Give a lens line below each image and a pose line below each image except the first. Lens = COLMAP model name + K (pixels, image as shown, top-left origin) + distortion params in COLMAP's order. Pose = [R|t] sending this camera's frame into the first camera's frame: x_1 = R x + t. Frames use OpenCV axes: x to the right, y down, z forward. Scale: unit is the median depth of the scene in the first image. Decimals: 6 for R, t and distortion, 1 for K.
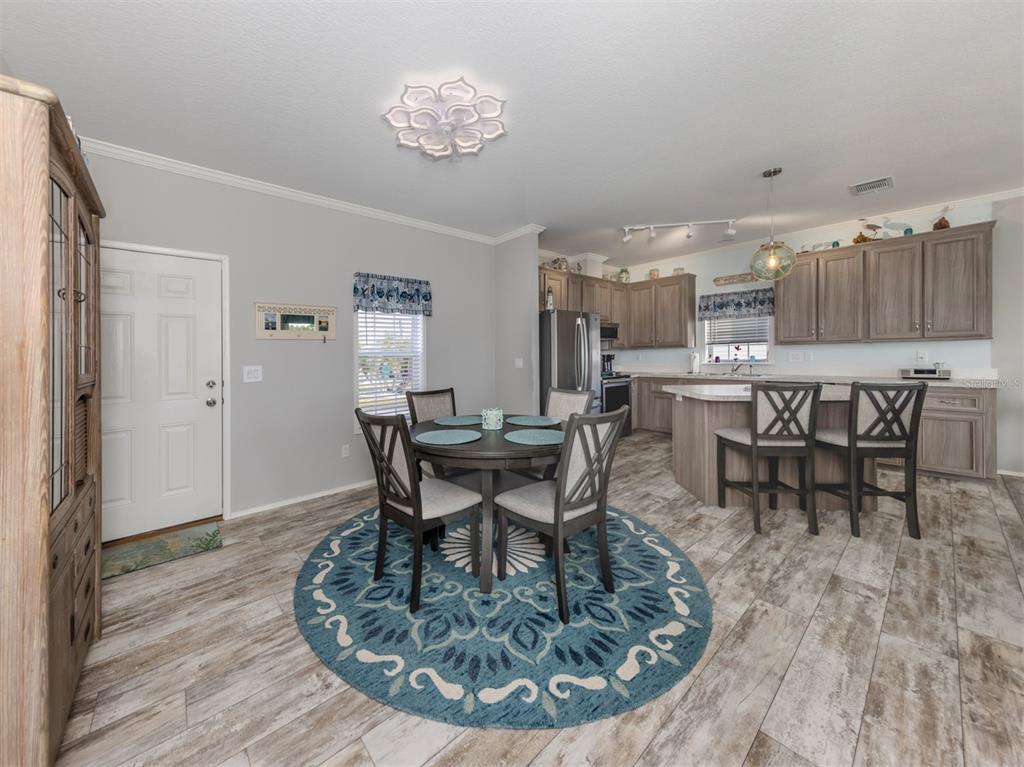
lens RADIAL K [[380.7, 0, 452.9], [0, 380.7, 357.7], [0, 0, 1]] dist [0.011961, -0.002825]
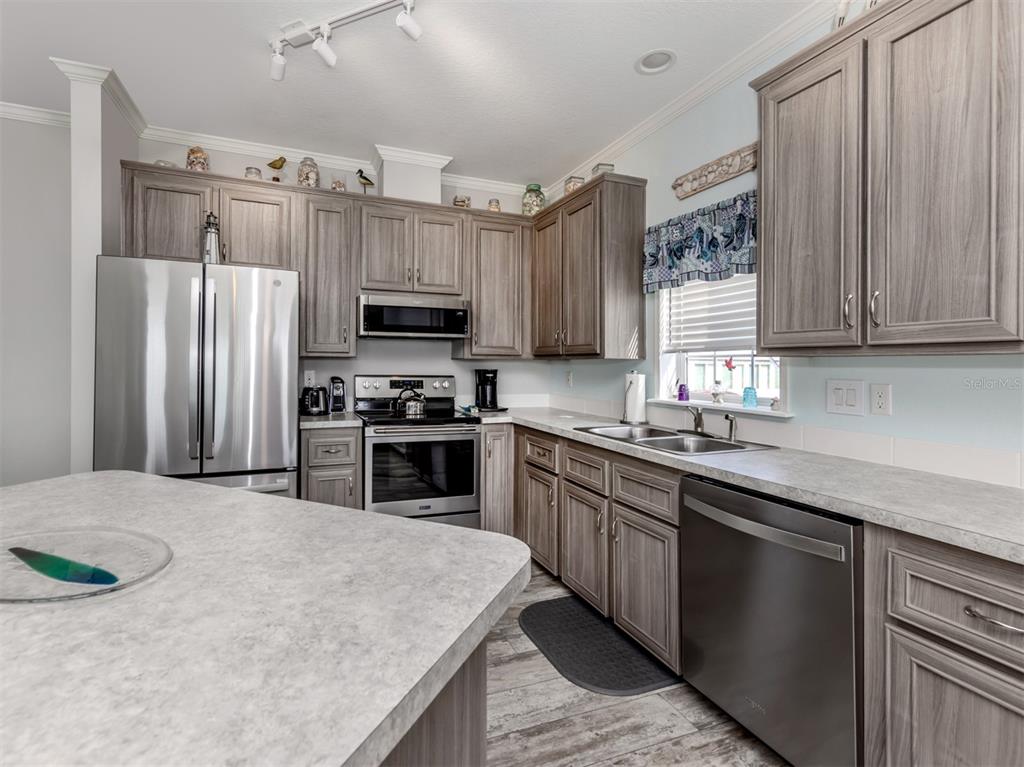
lens RADIAL K [[483.0, 0, 466.9], [0, 483.0, 366.4], [0, 0, 1]] dist [-0.002266, 0.001812]
pose [[0.950785, 0.035315, -0.307832, 0.814713], [-0.035907, 0.999348, 0.003742, -0.019887], [0.307764, 0.007495, 0.951433, 0.608829]]
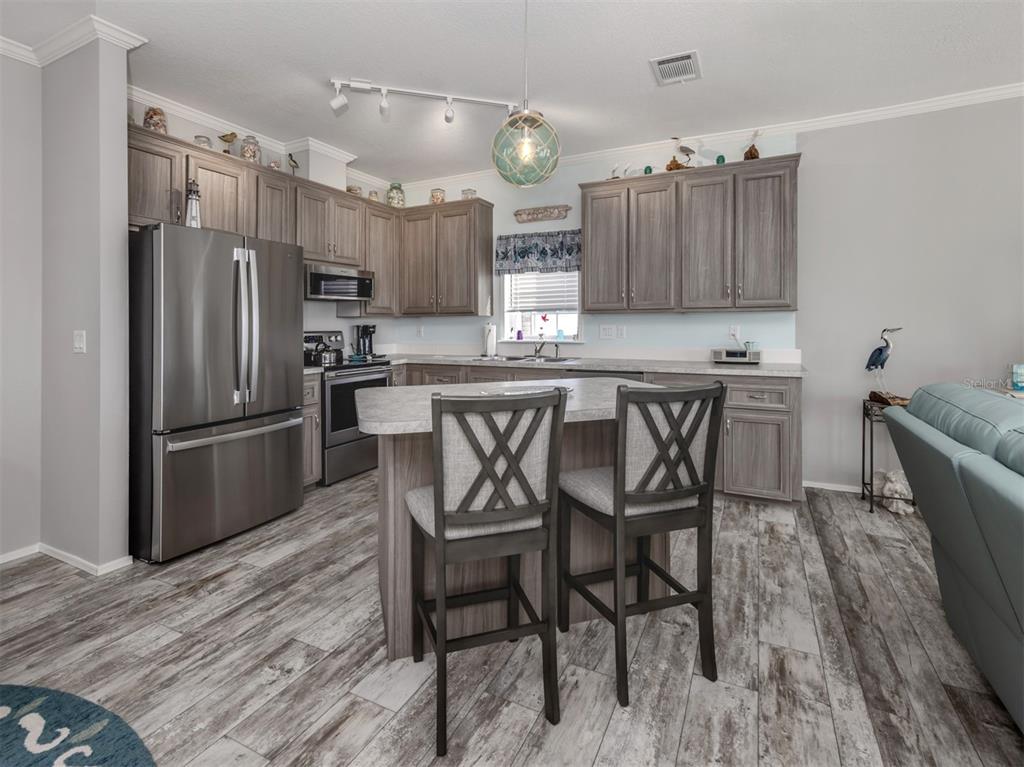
lens RADIAL K [[507.0, 0, 500.0], [0, 507.0, 332.4], [0, 0, 1]] dist [-0.025708, -0.000089]
pose [[0.907025, 0.008024, 0.421000, 0.379244], [-0.009907, 0.999948, 0.002284, -0.002117], [-0.420960, -0.006243, 0.907058, 0.291161]]
